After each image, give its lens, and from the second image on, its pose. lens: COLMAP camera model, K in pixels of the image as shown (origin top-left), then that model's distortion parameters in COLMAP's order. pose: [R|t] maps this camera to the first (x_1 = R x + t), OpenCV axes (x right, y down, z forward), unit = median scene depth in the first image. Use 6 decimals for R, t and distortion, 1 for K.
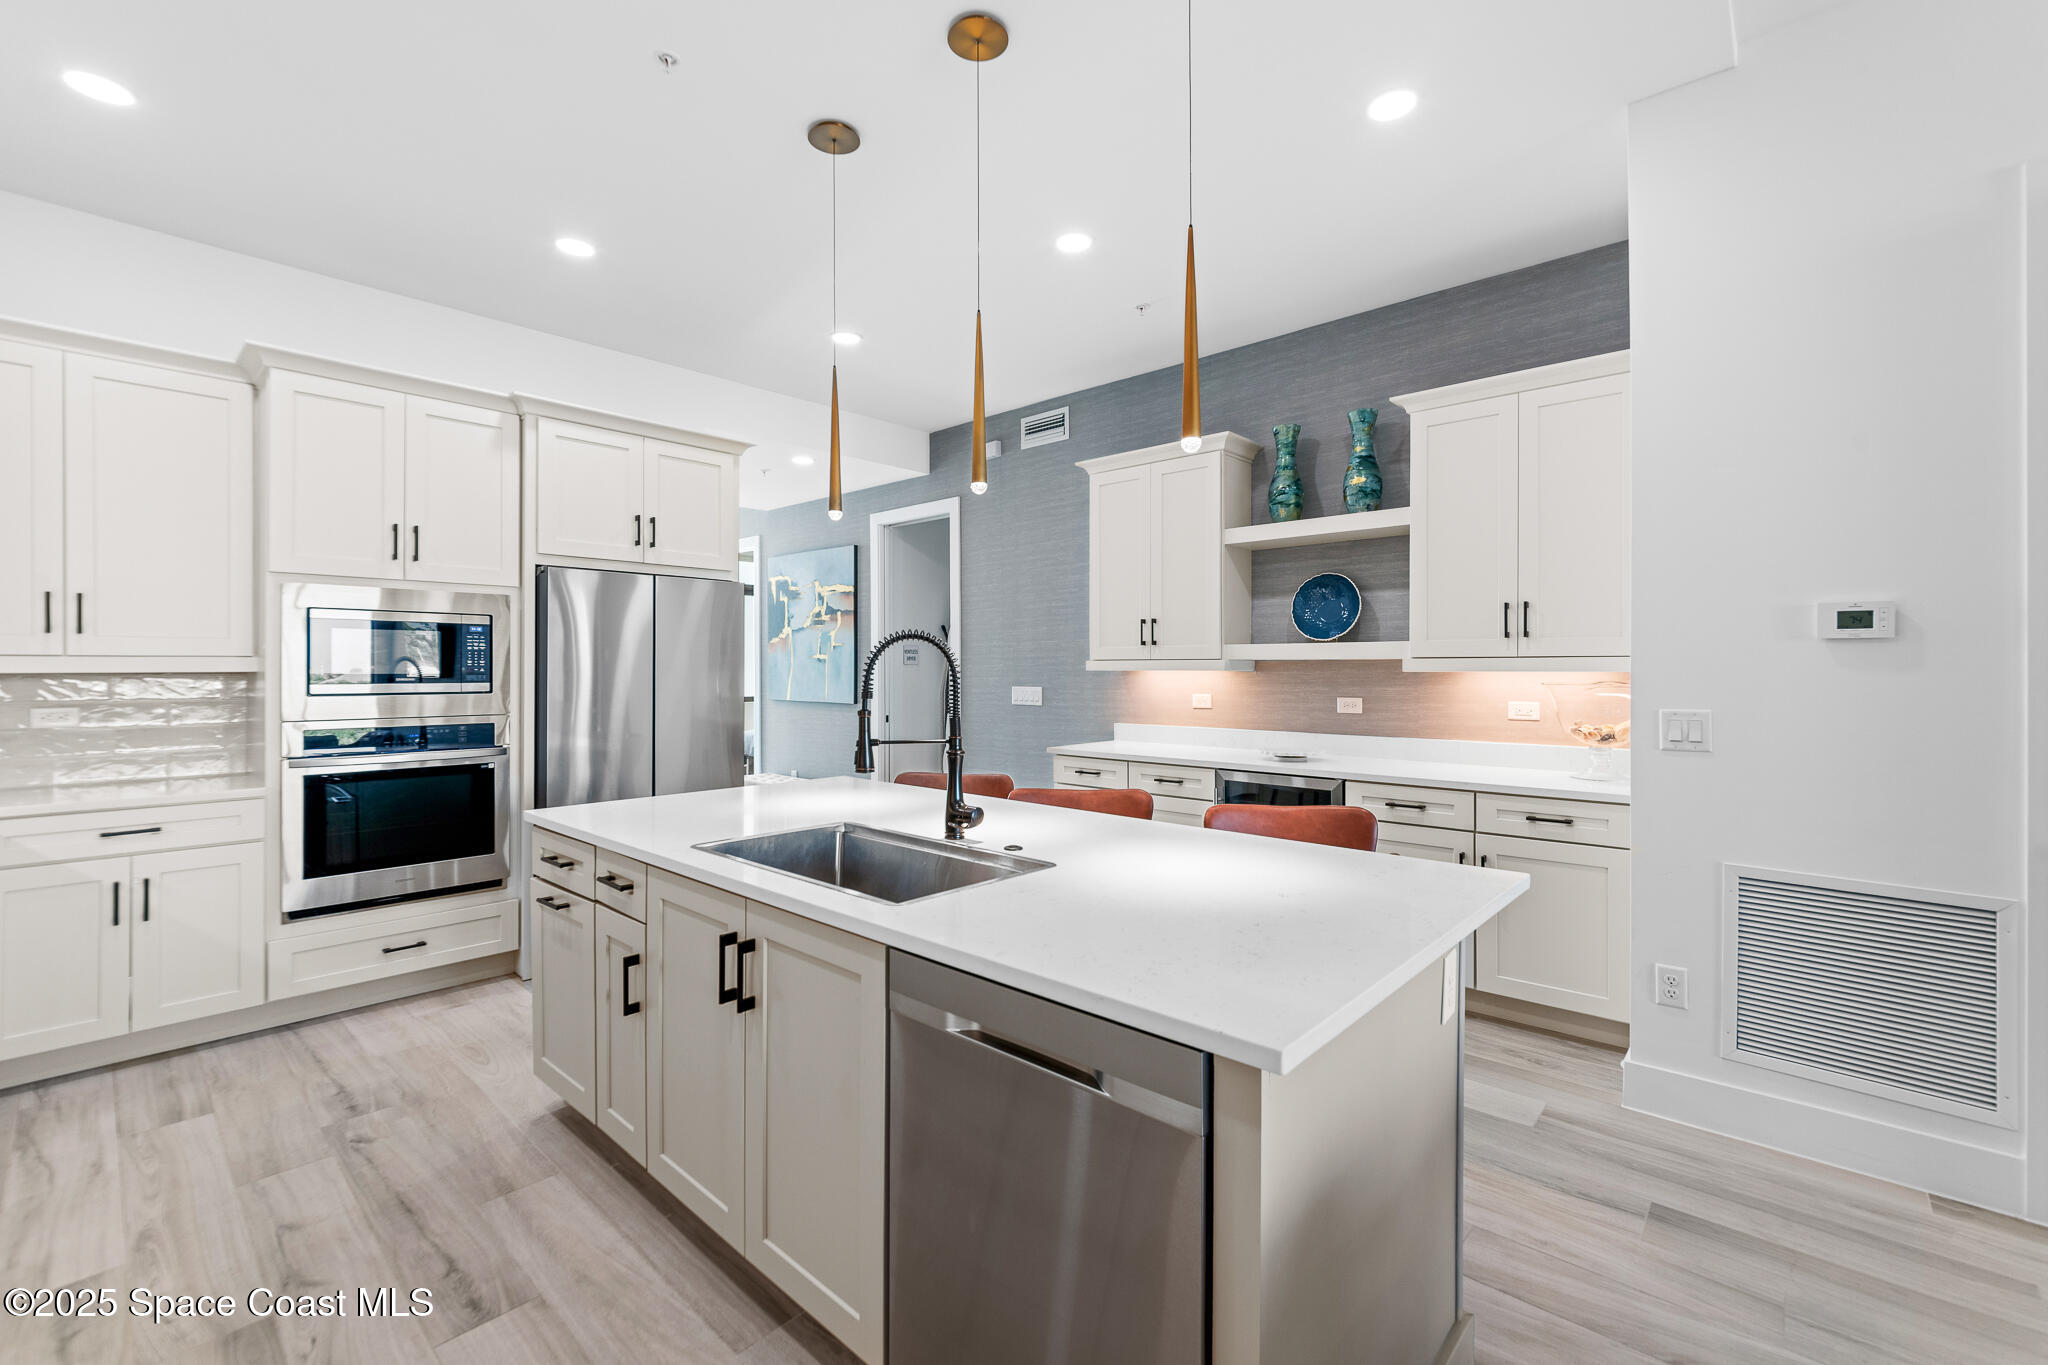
lens RADIAL K [[852.5, 0, 1033.1], [0, 852.5, 676.0], [0, 0, 1]] dist [-0.002314, -0.000001]
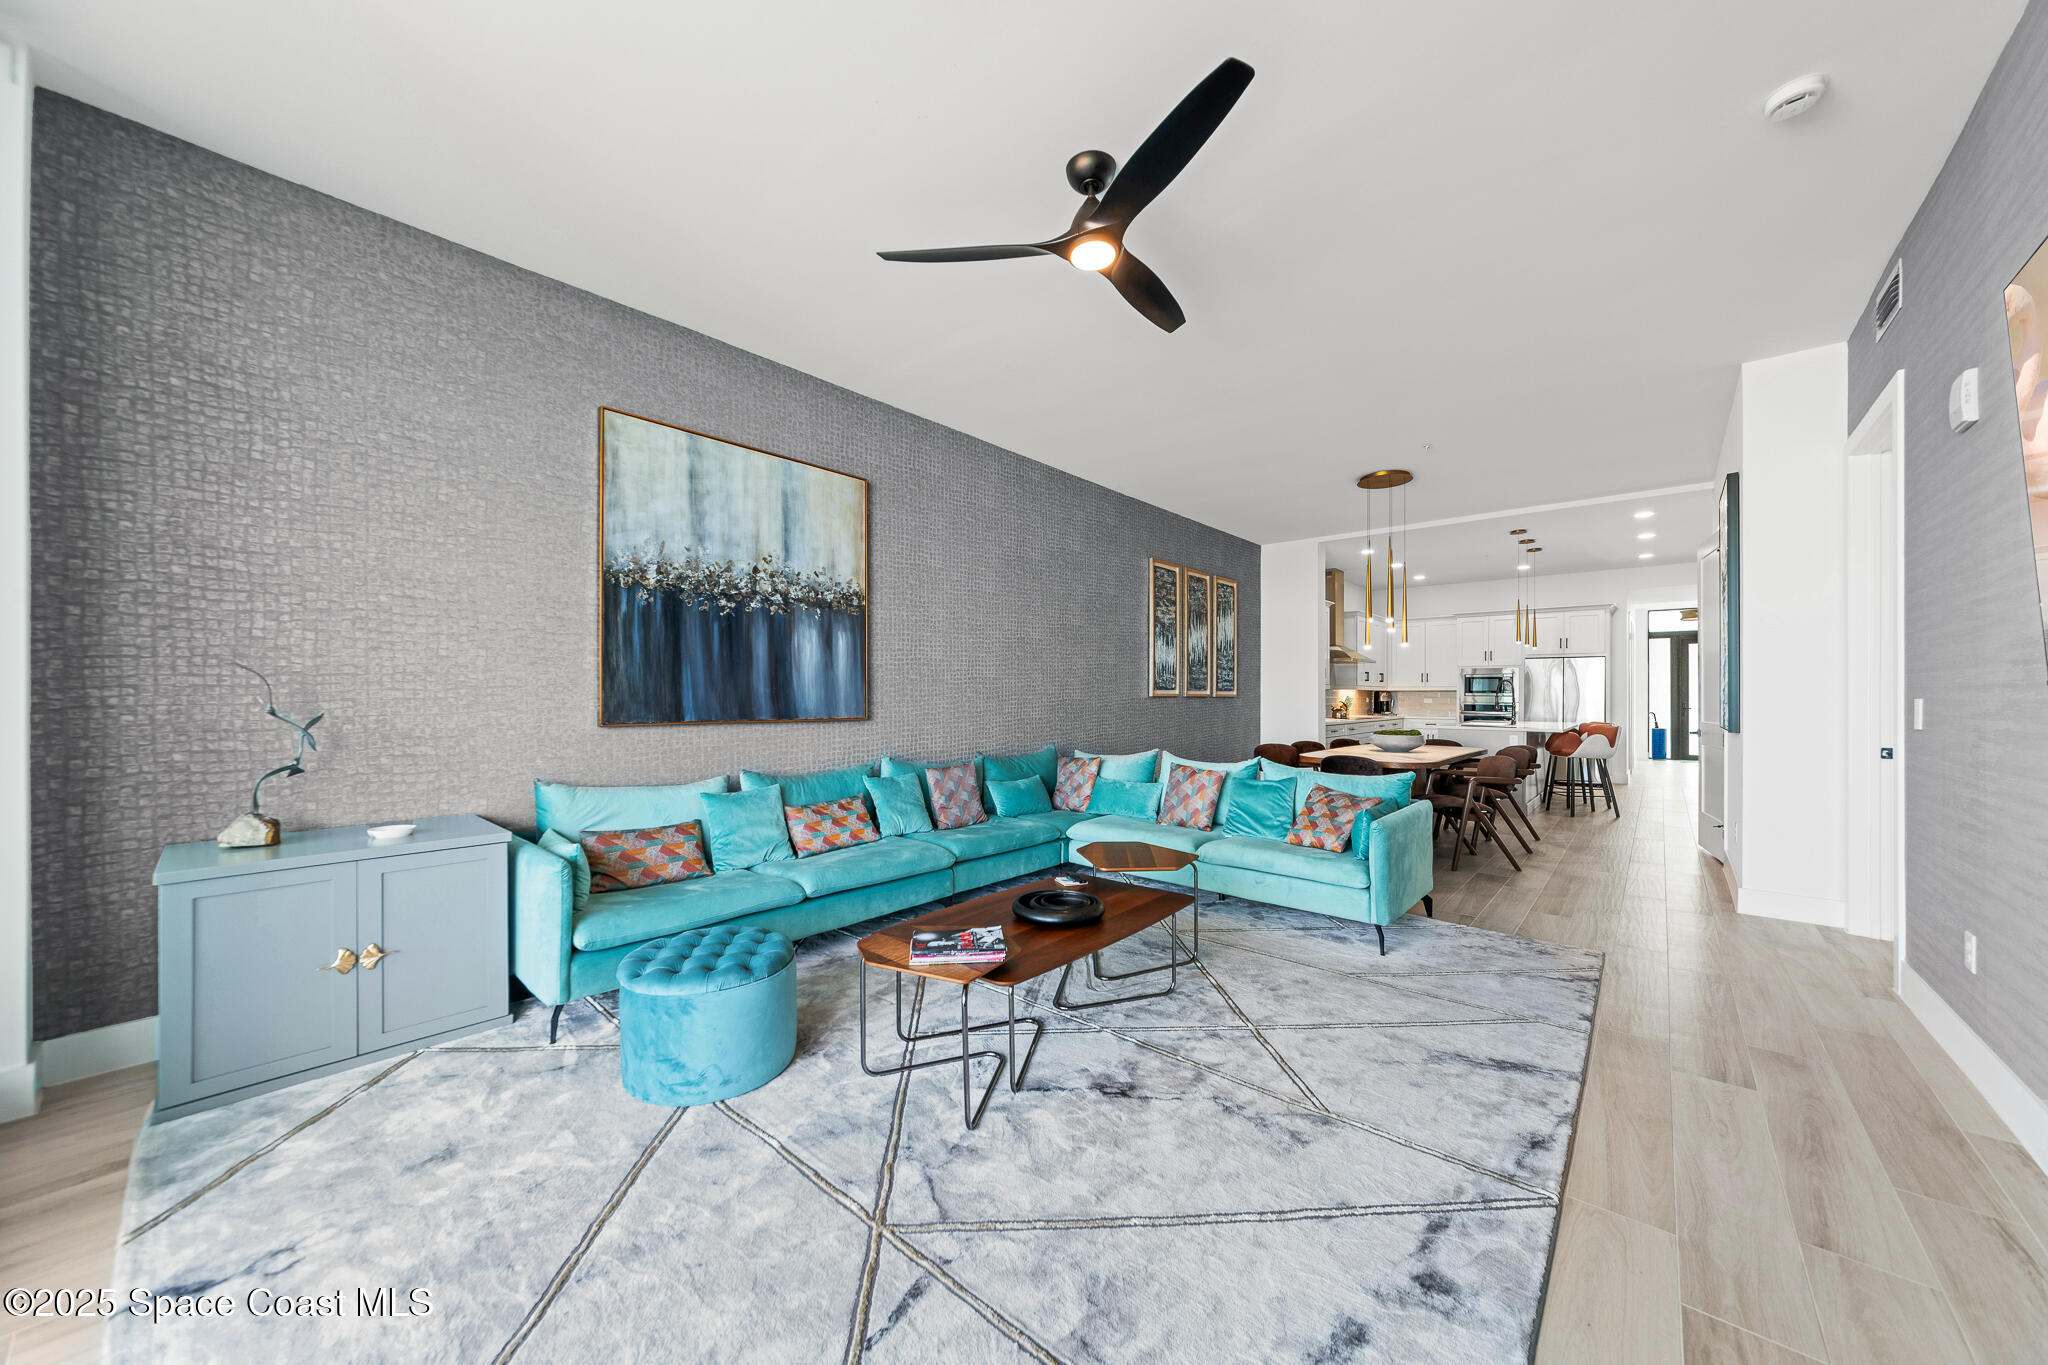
lens RADIAL K [[728.5, 0, 1018.9], [0, 728.5, 696.9], [0, 0, 1]] dist [-0.006698, 0.002434]
pose [[0.003961, 0.005218, -0.999979, 2.317053], [-0.011475, 0.999921, 0.005172, 0.030891], [0.999926, 0.011455, 0.004021, -1.020498]]
